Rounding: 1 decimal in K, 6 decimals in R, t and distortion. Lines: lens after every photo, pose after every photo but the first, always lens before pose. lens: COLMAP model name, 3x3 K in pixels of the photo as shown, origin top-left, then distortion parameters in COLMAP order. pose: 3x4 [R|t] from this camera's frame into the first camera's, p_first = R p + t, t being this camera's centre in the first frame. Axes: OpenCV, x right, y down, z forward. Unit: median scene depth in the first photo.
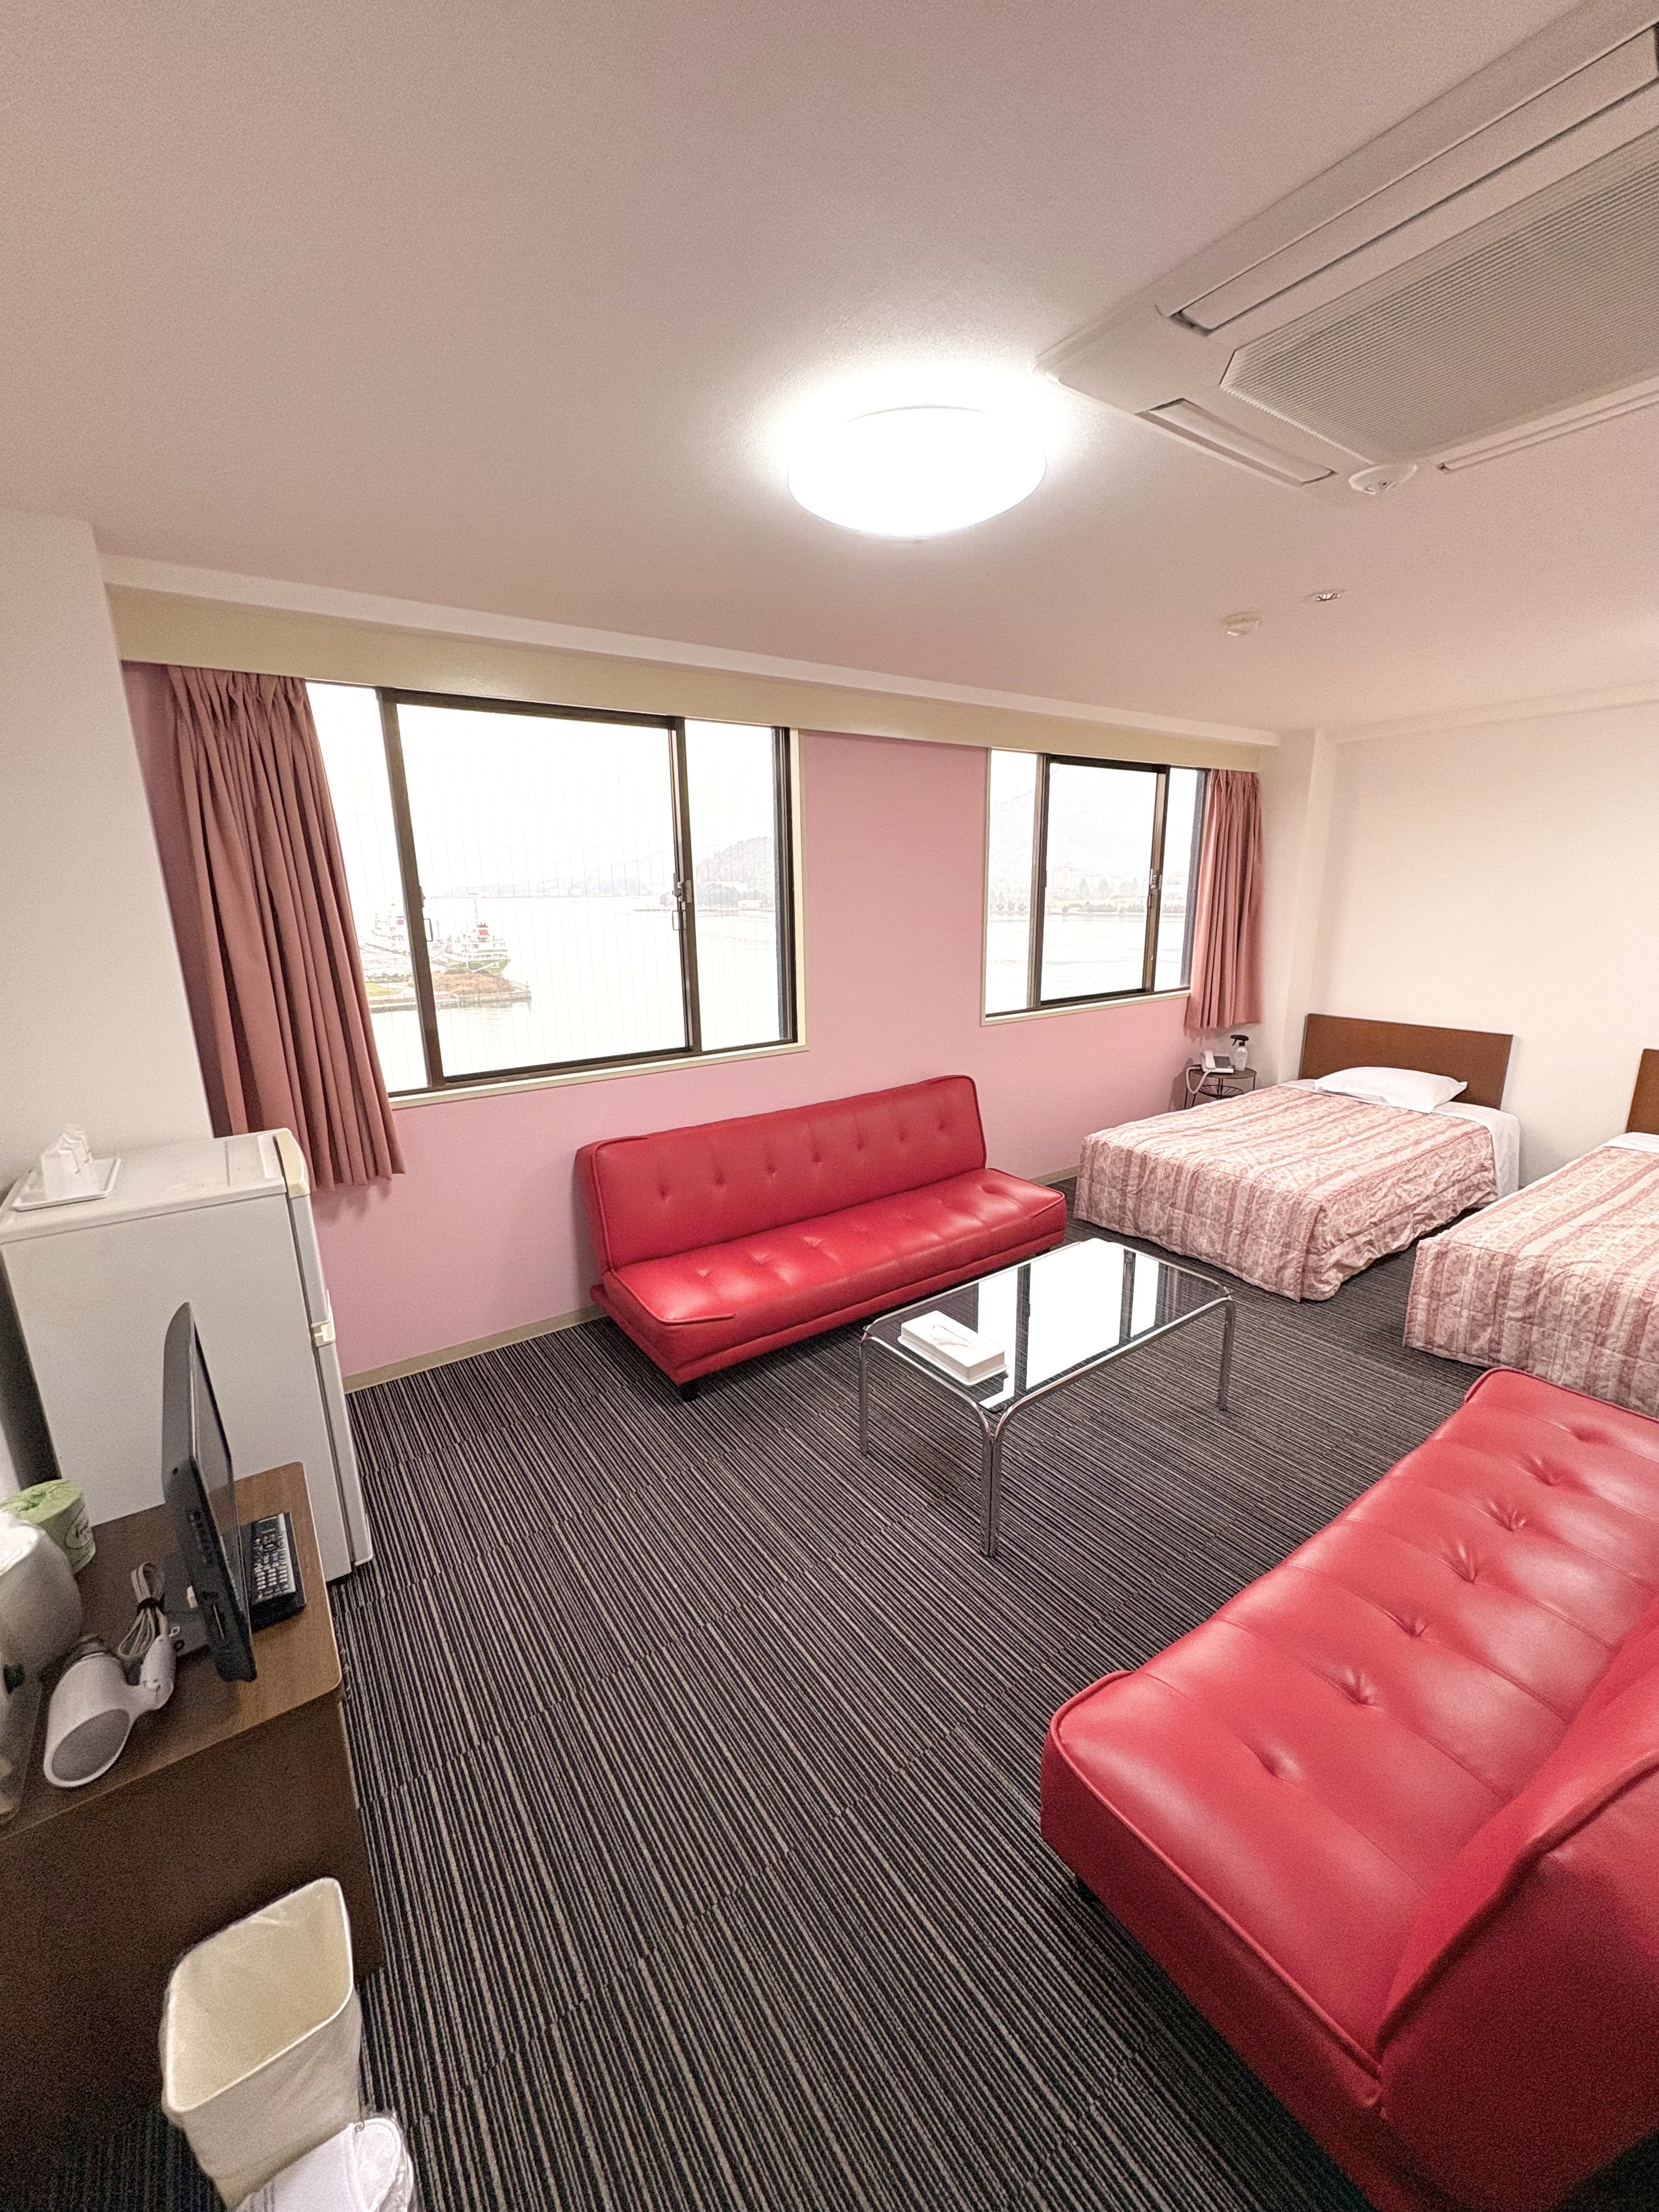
lens RADIAL K [[884.8, 0, 825.2], [0, 884.8, 1104.0], [0, 0, 1]] dist [0.003624, 0.000253]
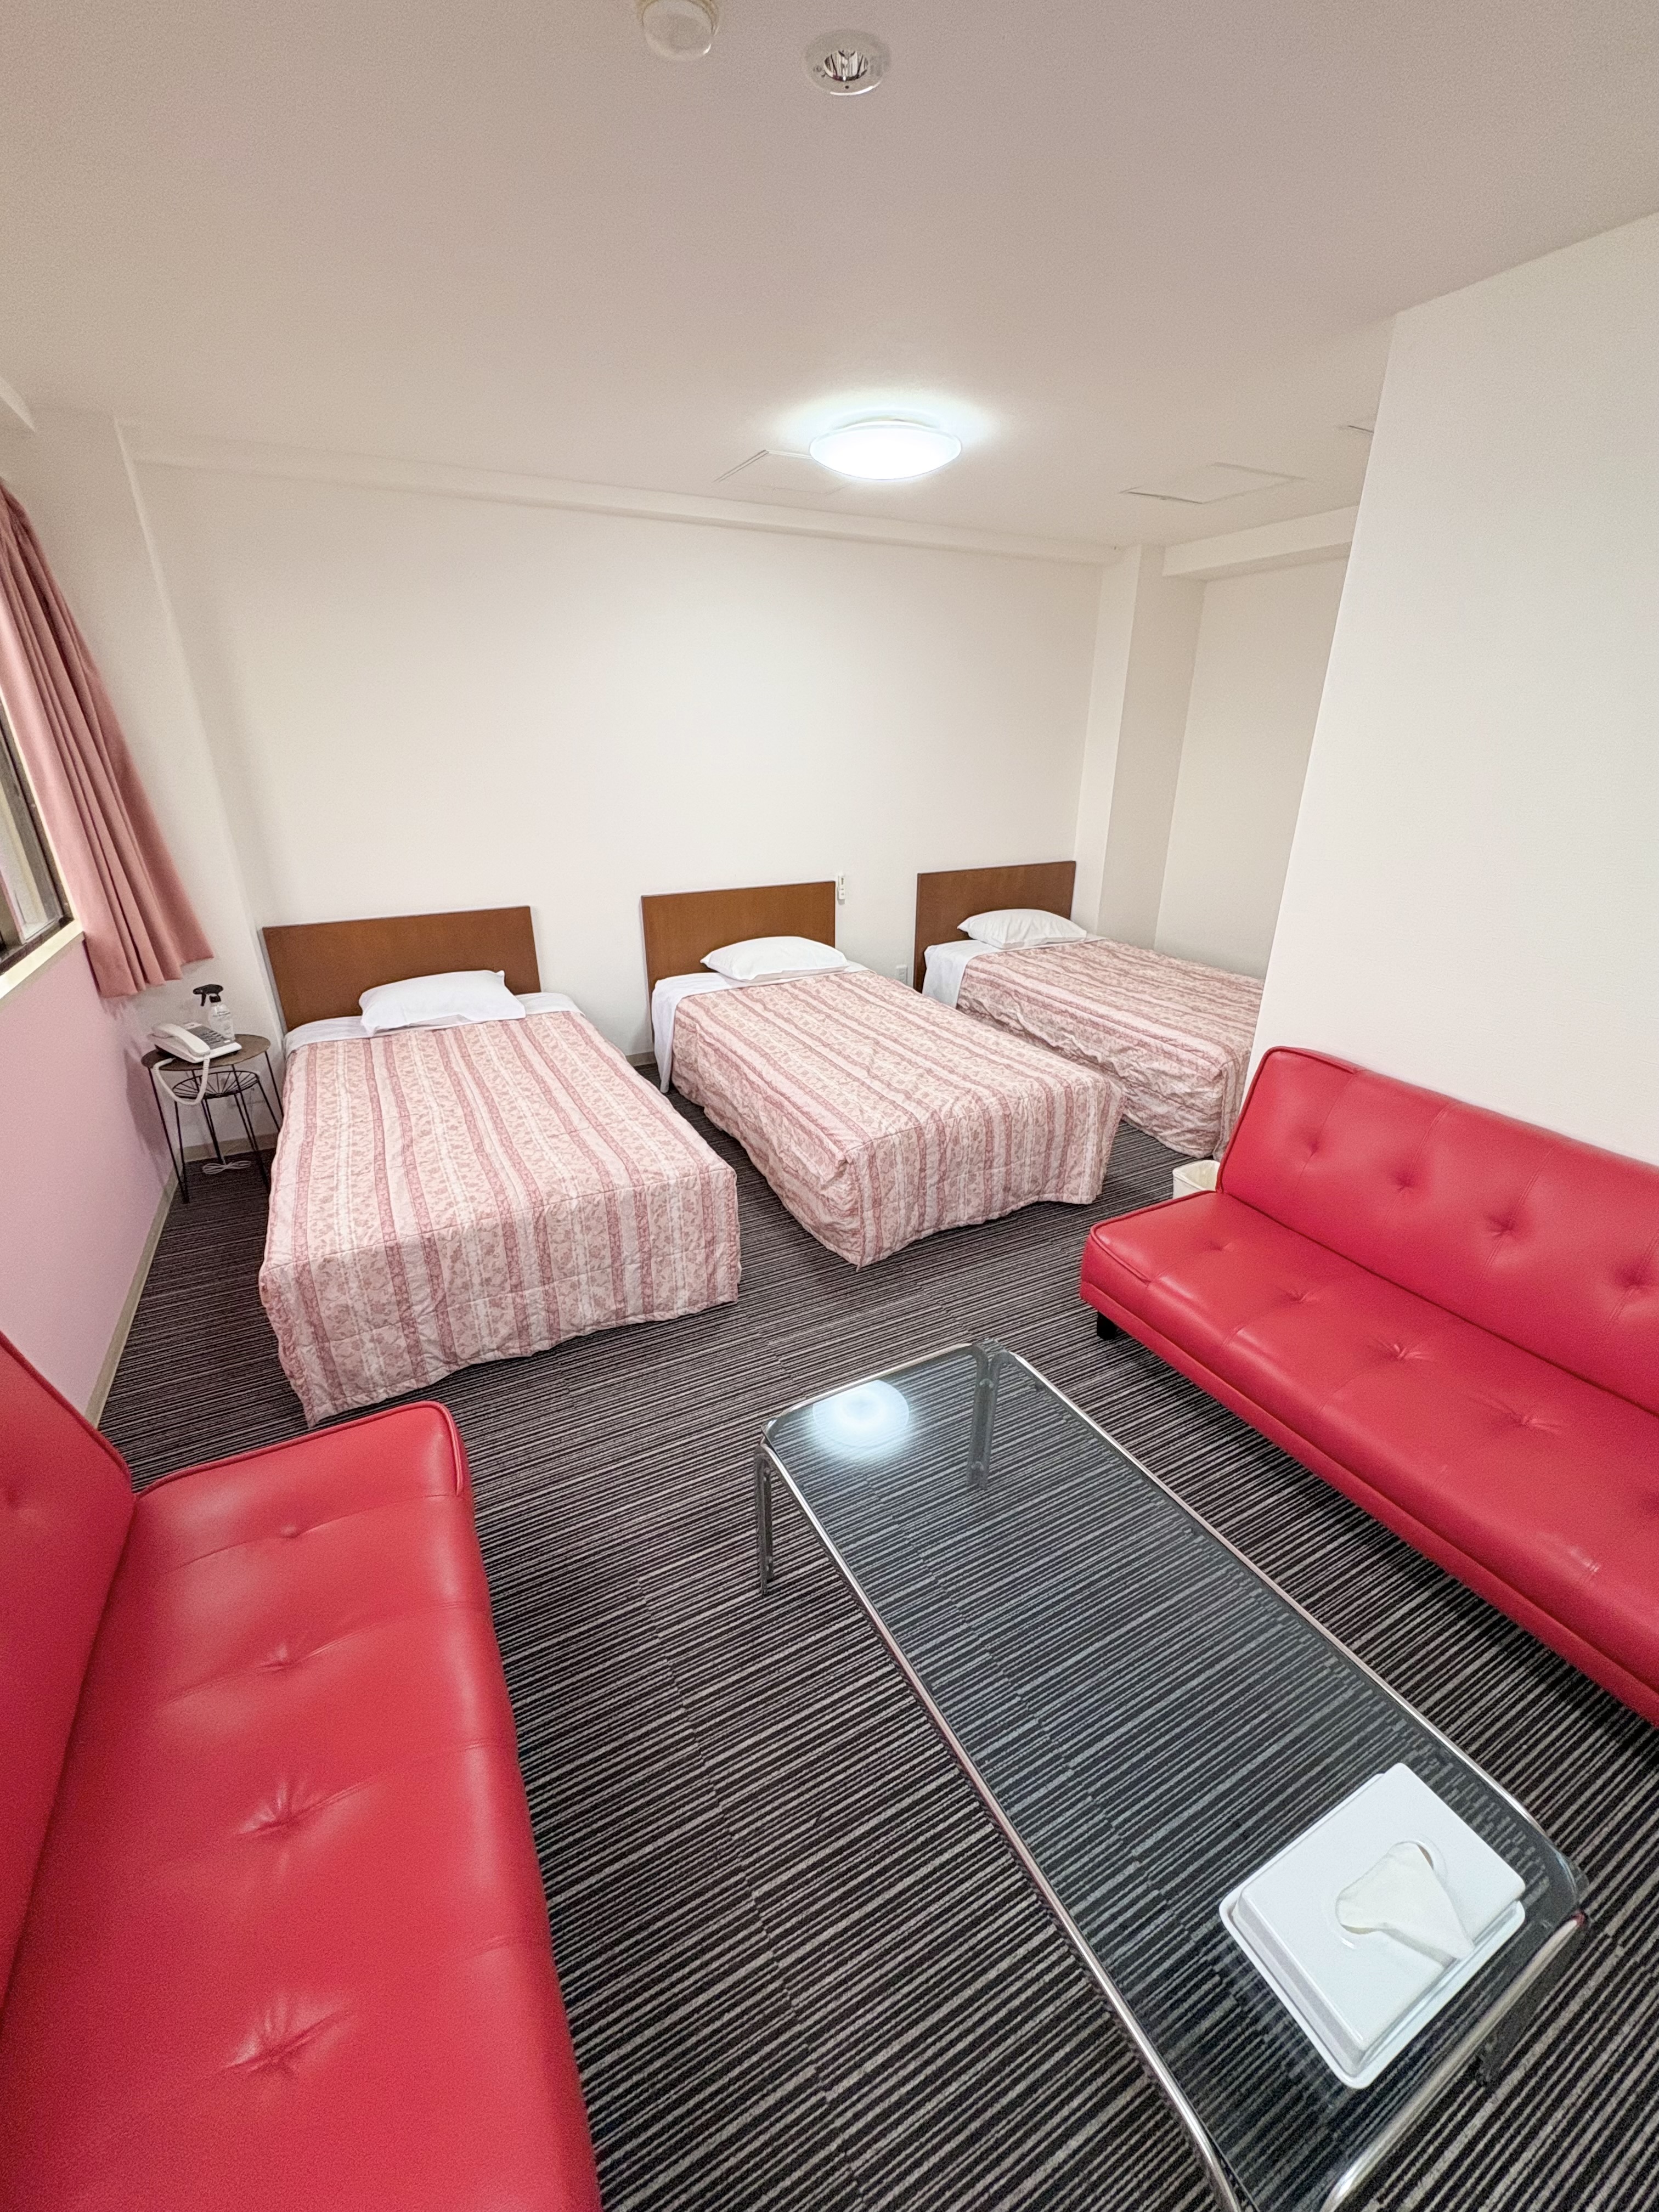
lens RADIAL K [[884.8, 0, 834.3], [0, 884.8, 1115.3], [0, 0, 1]] dist [0.003624, 0.000253]
pose [[0.111953, -0.380137, 0.918130, -0.068277], [0.236415, 0.907598, 0.346949, -0.131634], [-0.965181, 0.178218, 0.191479, 0.629910]]
